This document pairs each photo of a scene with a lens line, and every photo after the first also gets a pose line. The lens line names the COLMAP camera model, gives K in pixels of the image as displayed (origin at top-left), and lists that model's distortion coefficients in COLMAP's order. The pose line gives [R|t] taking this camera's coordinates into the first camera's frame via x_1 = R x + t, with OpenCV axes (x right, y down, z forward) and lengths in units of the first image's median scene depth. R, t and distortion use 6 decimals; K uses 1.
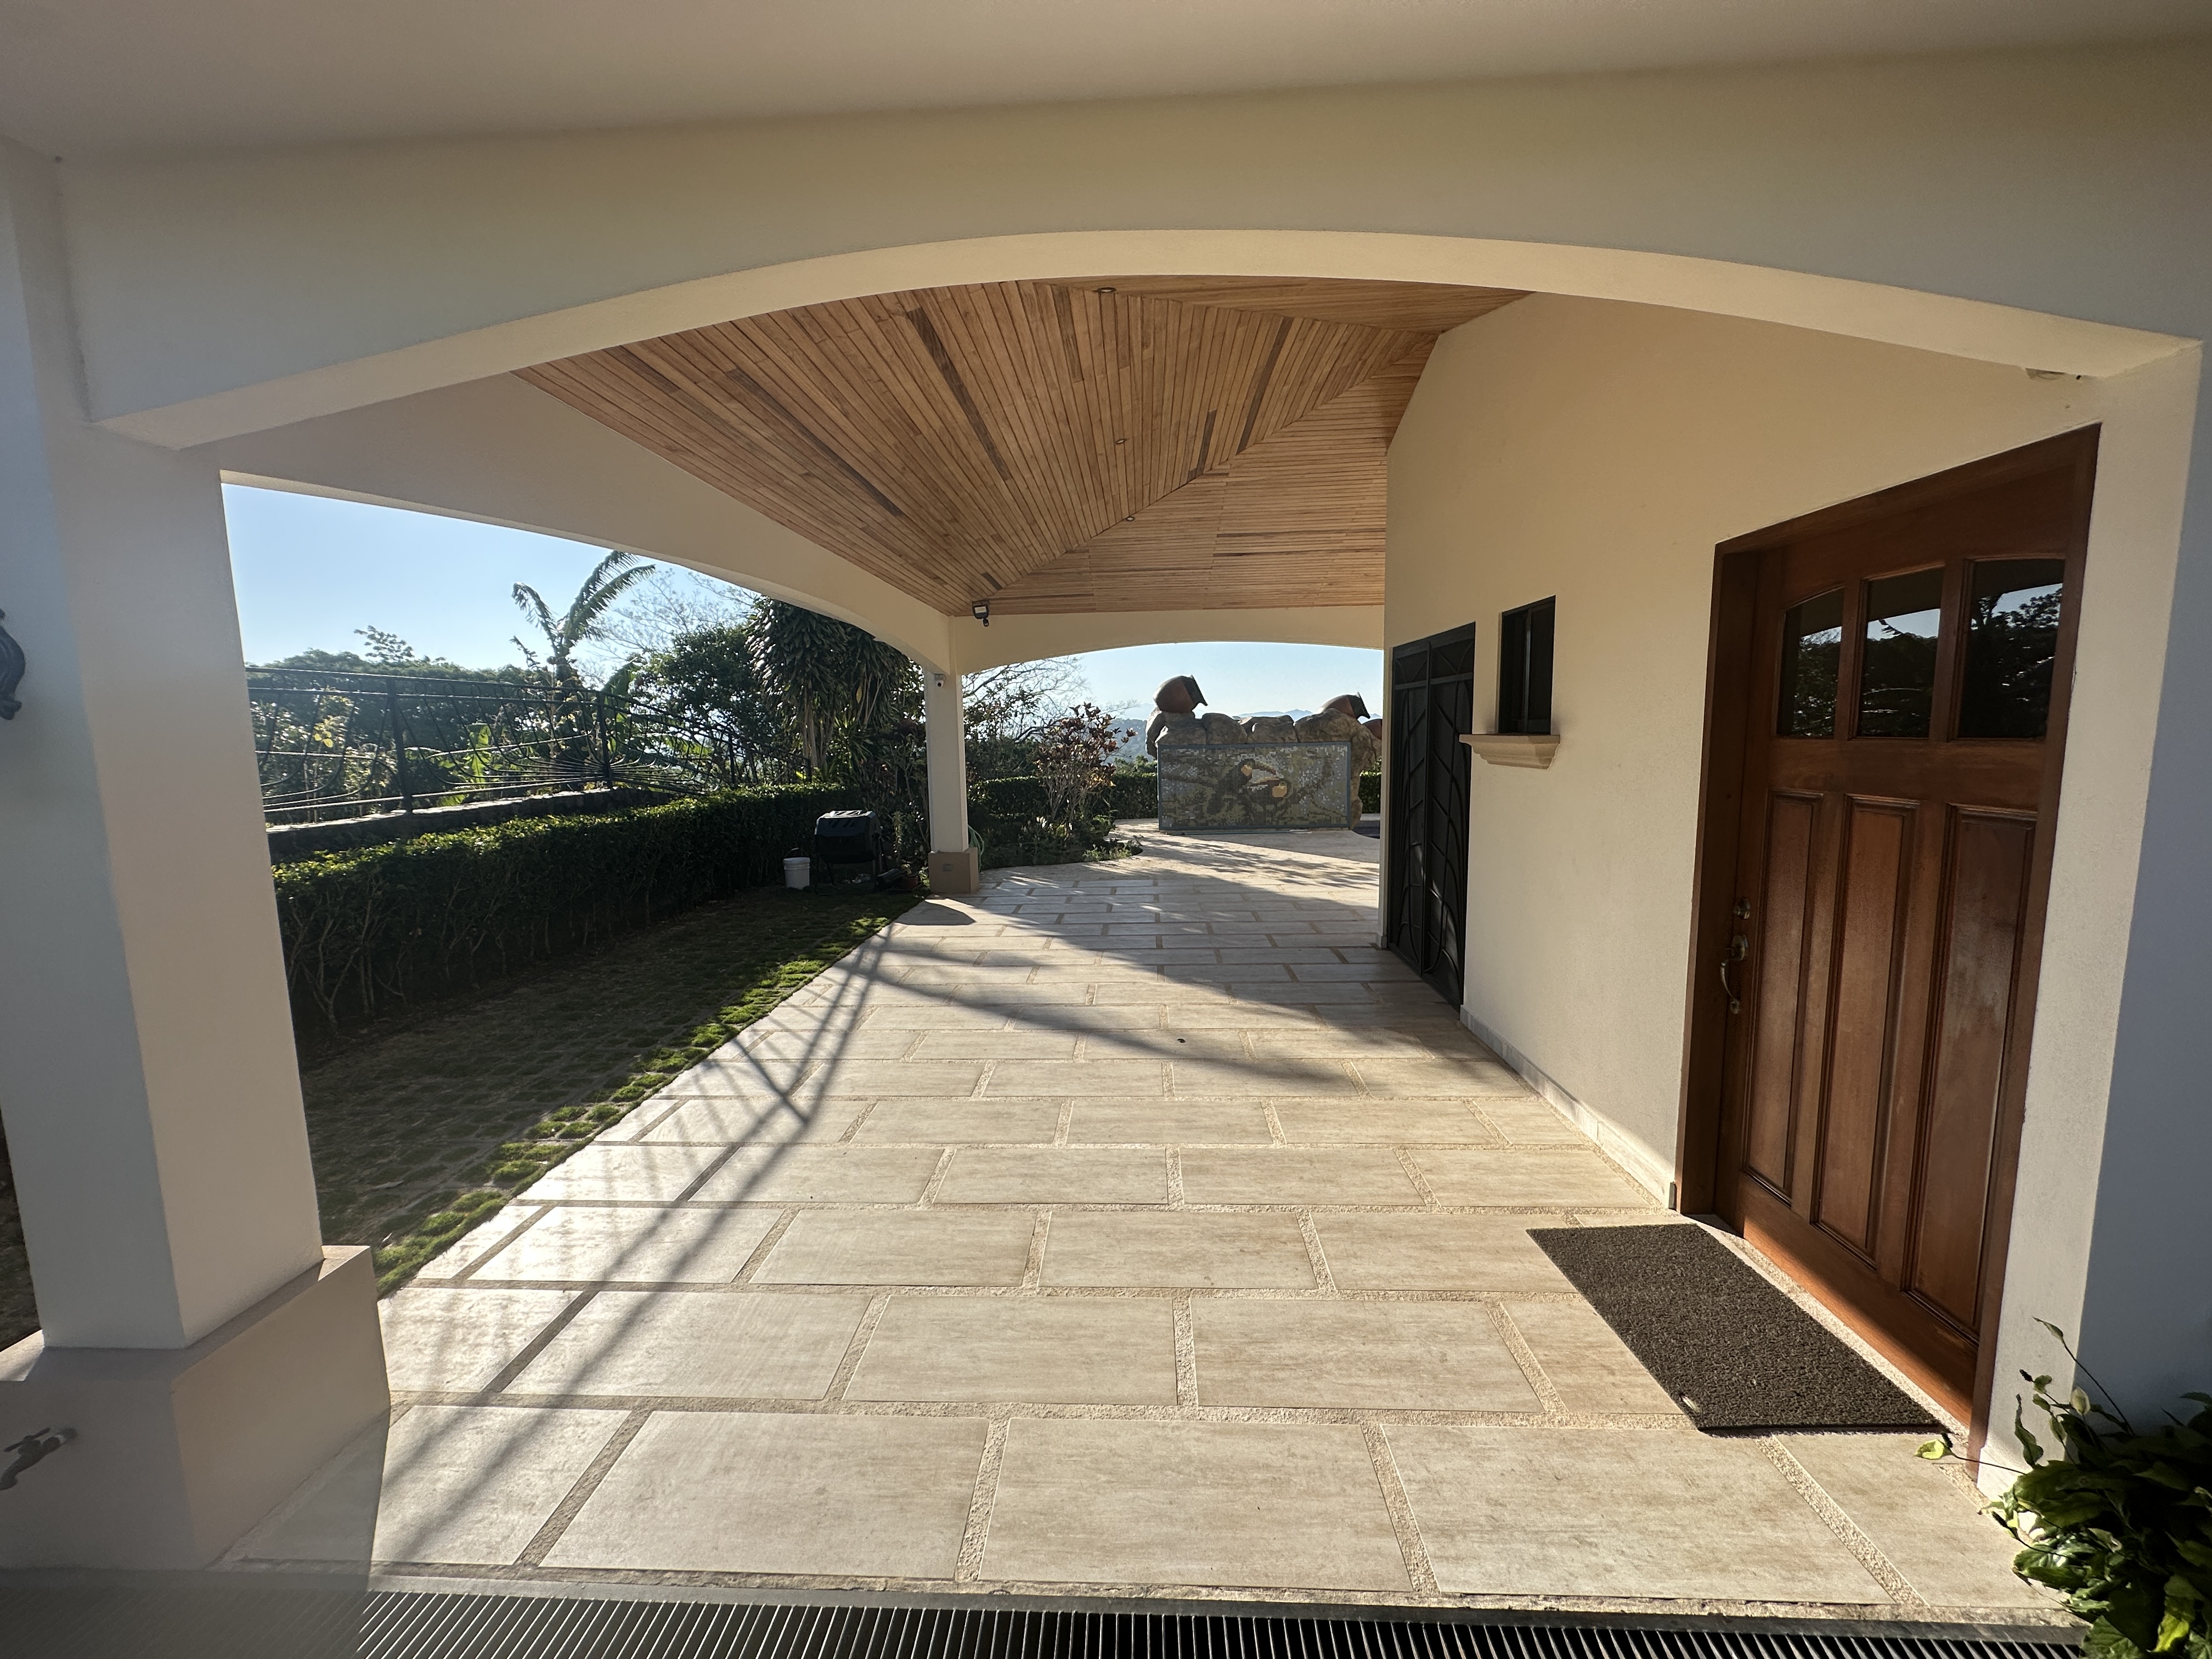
lens RADIAL K [[885.3, 0, 1105.3], [0, 885.3, 836.7], [0, 0, 1]] dist [-0.000327, 0.000960]
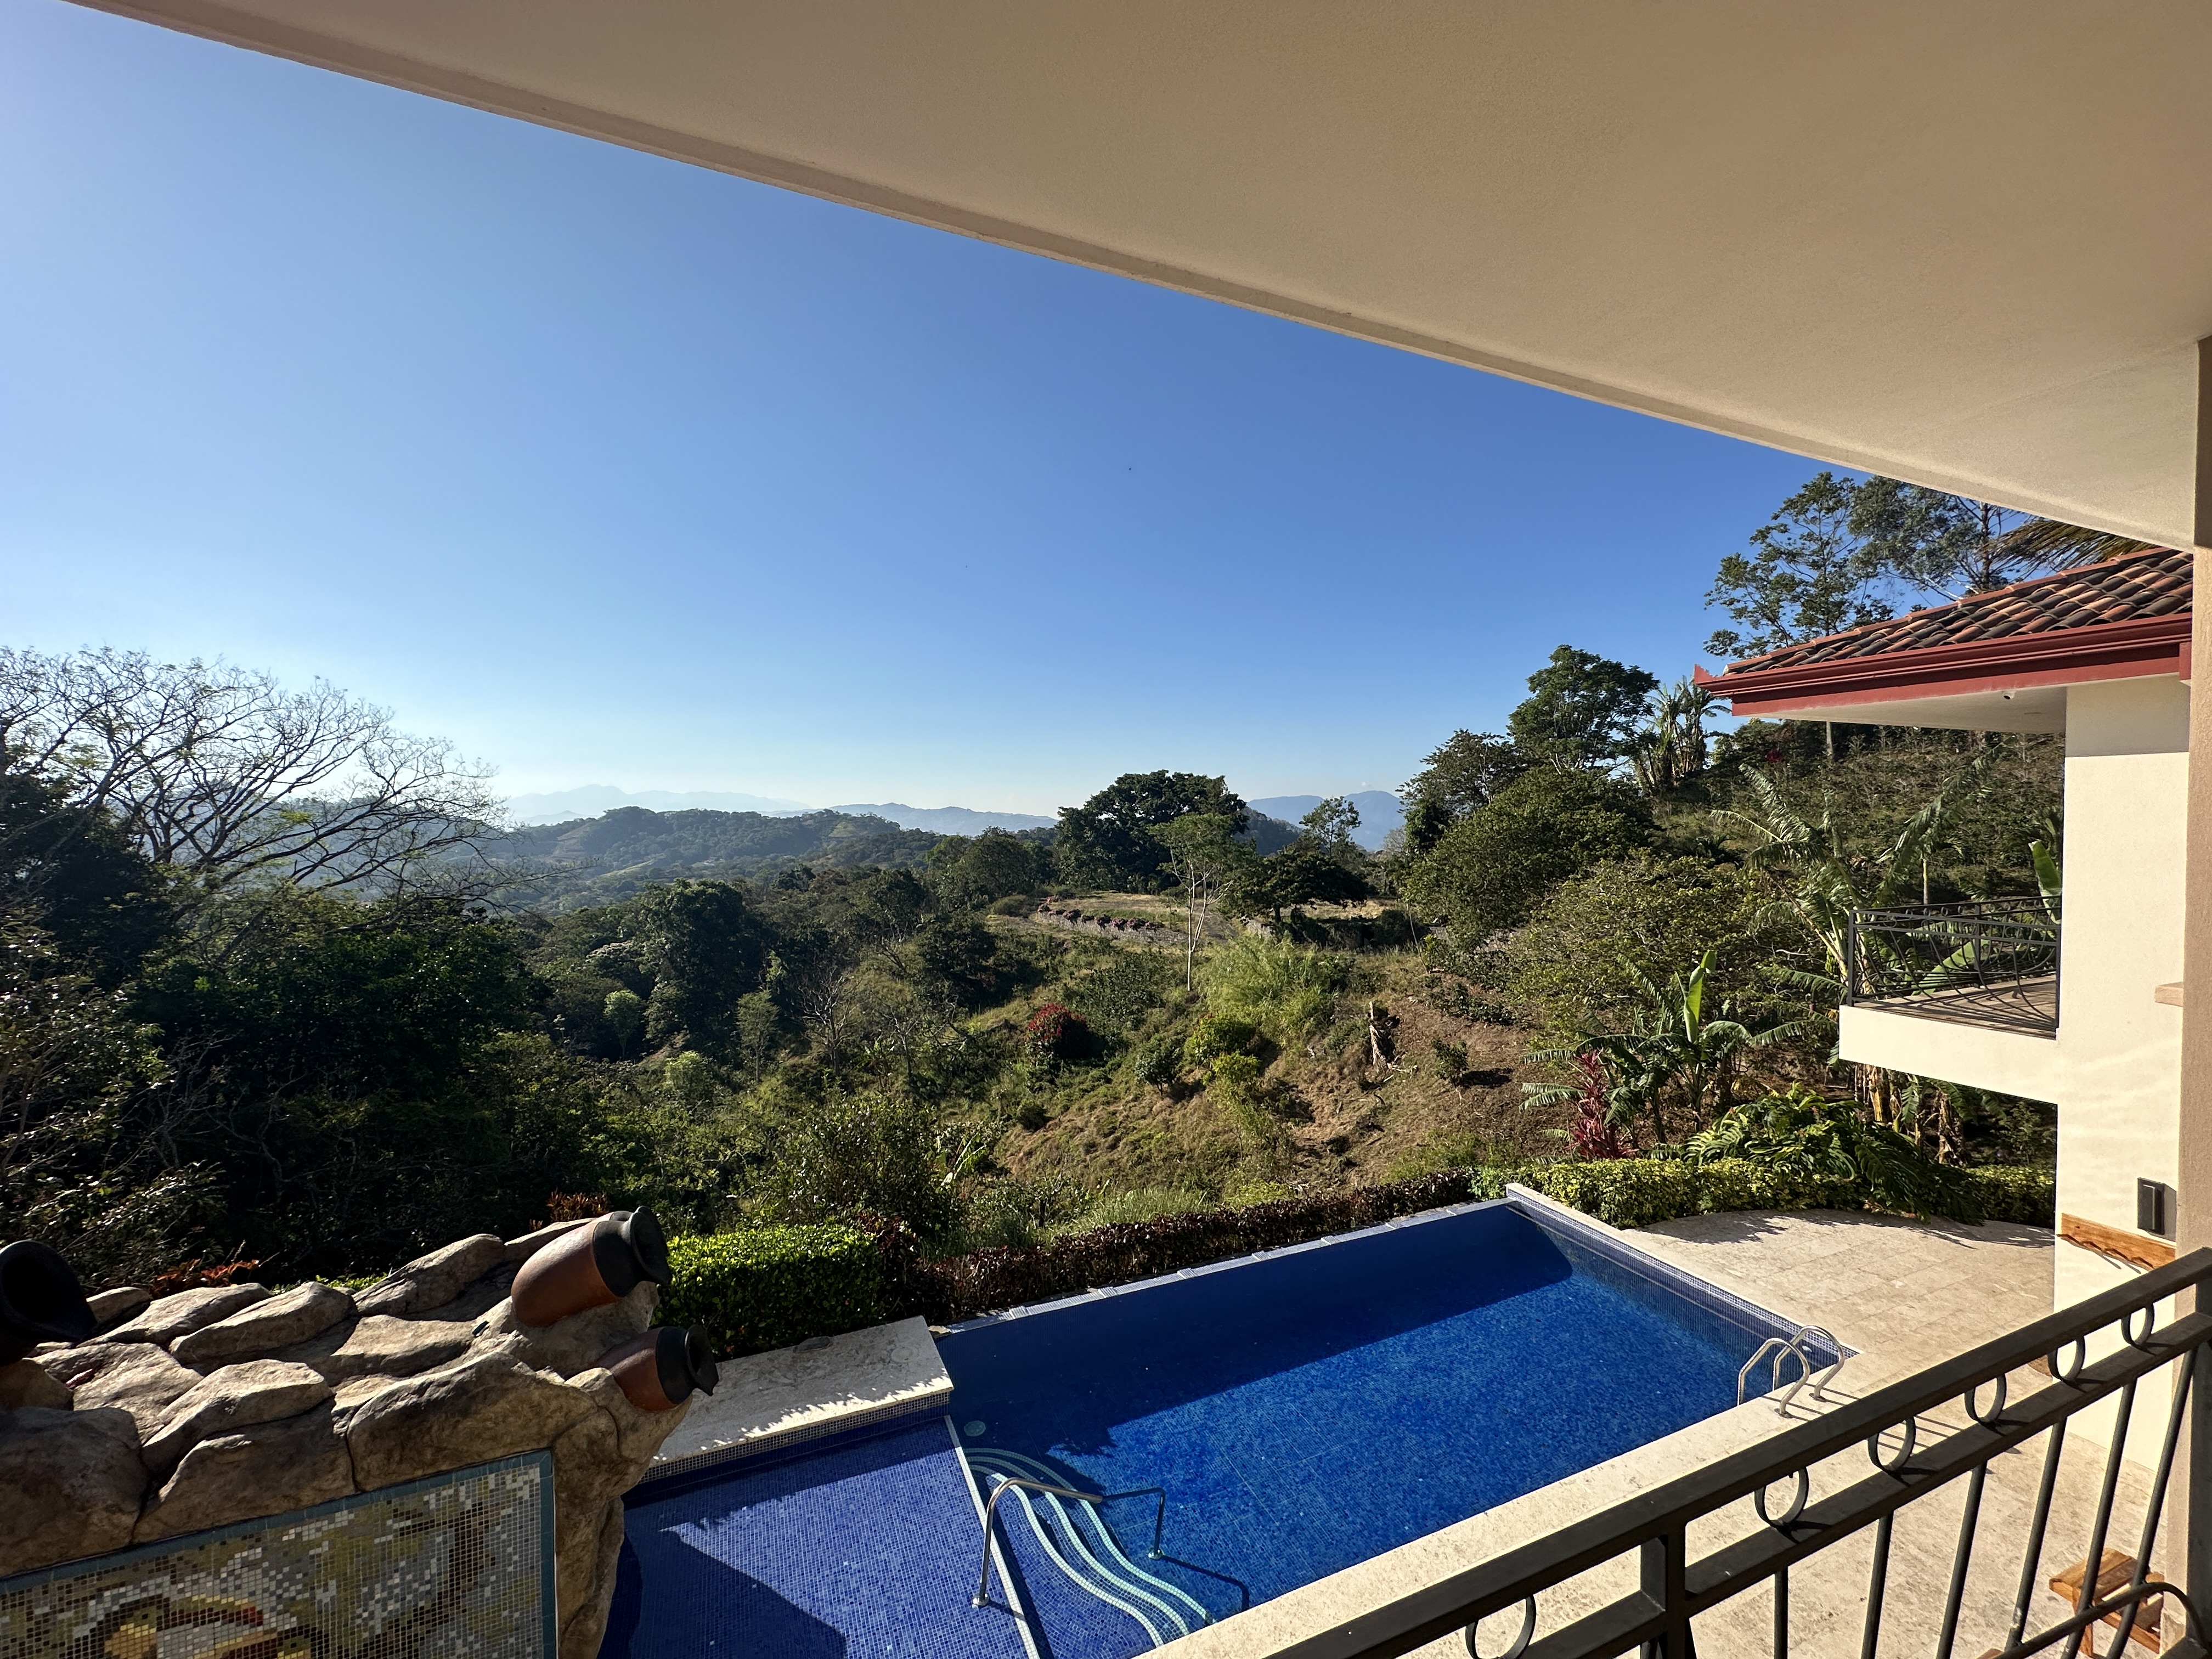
lens RADIAL K [[885.3, 0, 1105.3], [0, 885.3, 836.7], [0, 0, 1]] dist [-0.000327, 0.000960]
pose [[0.898689, 0.008130, 0.438511, 0.477848], [0.038049, 0.994613, -0.096419, -0.445691], [-0.436933, 0.103335, 0.893539, 0.893662]]
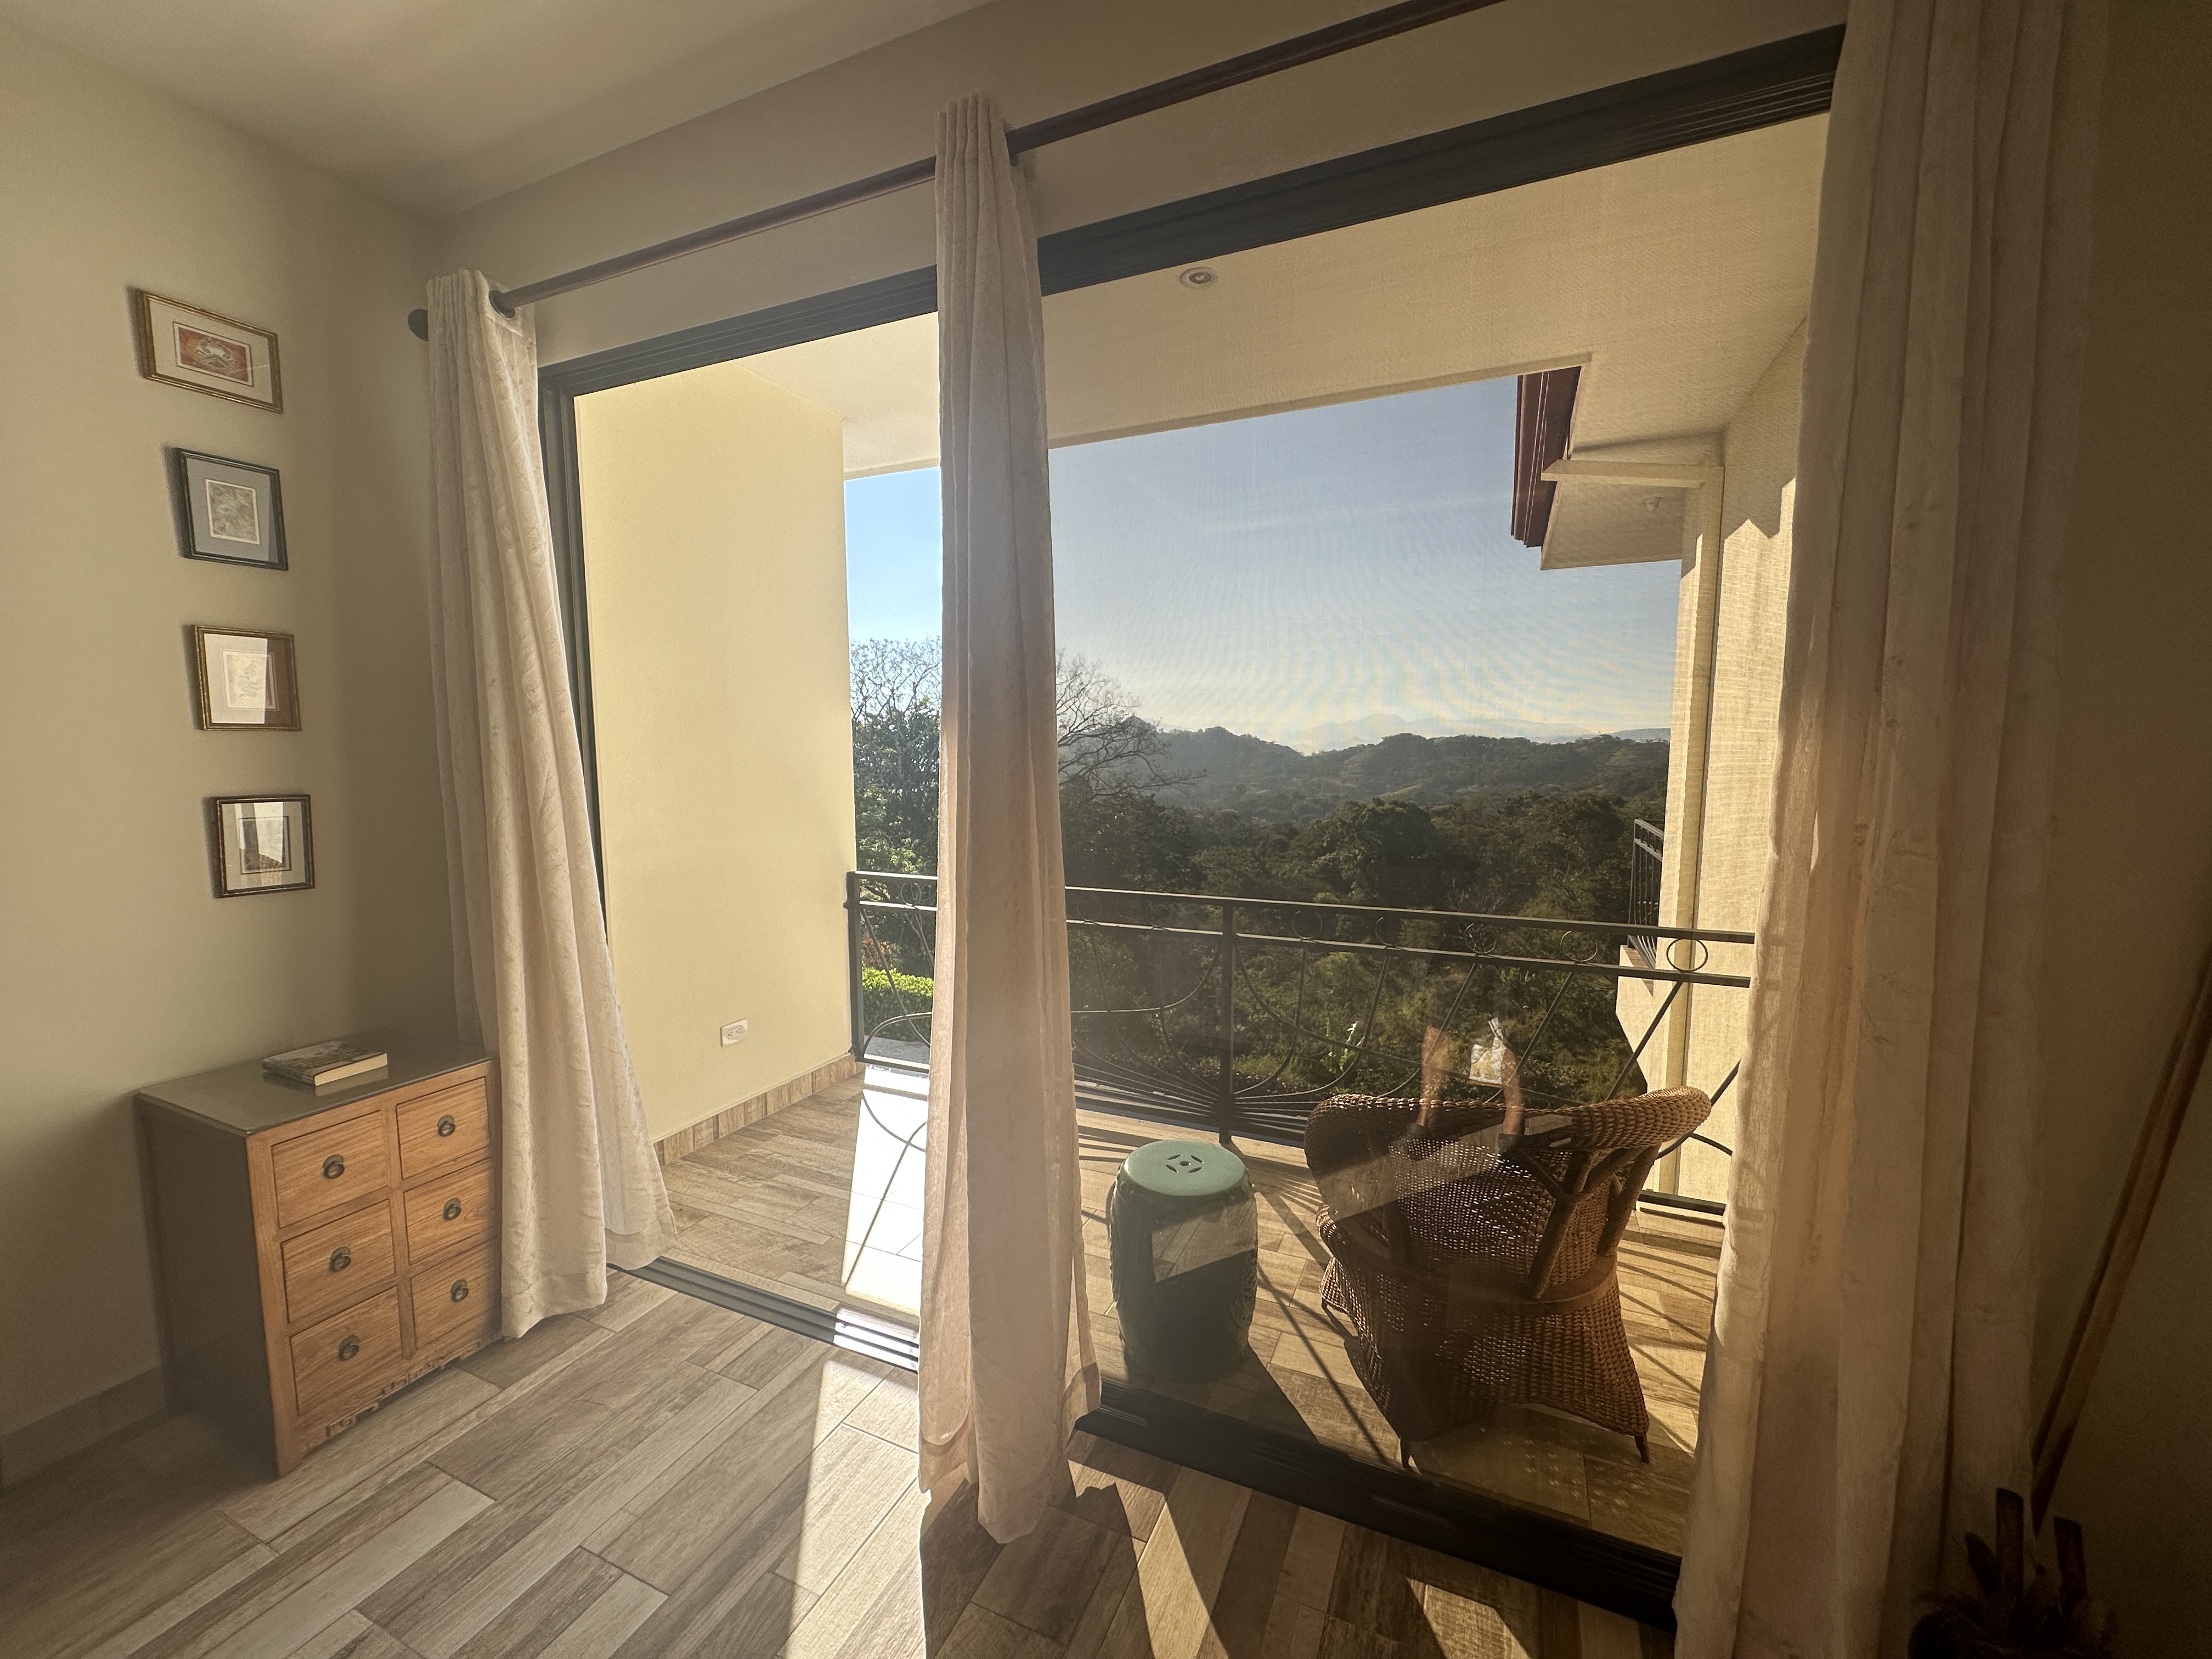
lens RADIAL K [[885.3, 0, 1105.3], [0, 885.3, 836.7], [0, 0, 1]] dist [-0.000327, 0.000960]
pose [[0.933045, 0.056265, -0.355333, 1.364150], [-0.061558, 0.998097, -0.003598, -0.388810], [0.354455, 0.025230, 0.934733, 0.619913]]
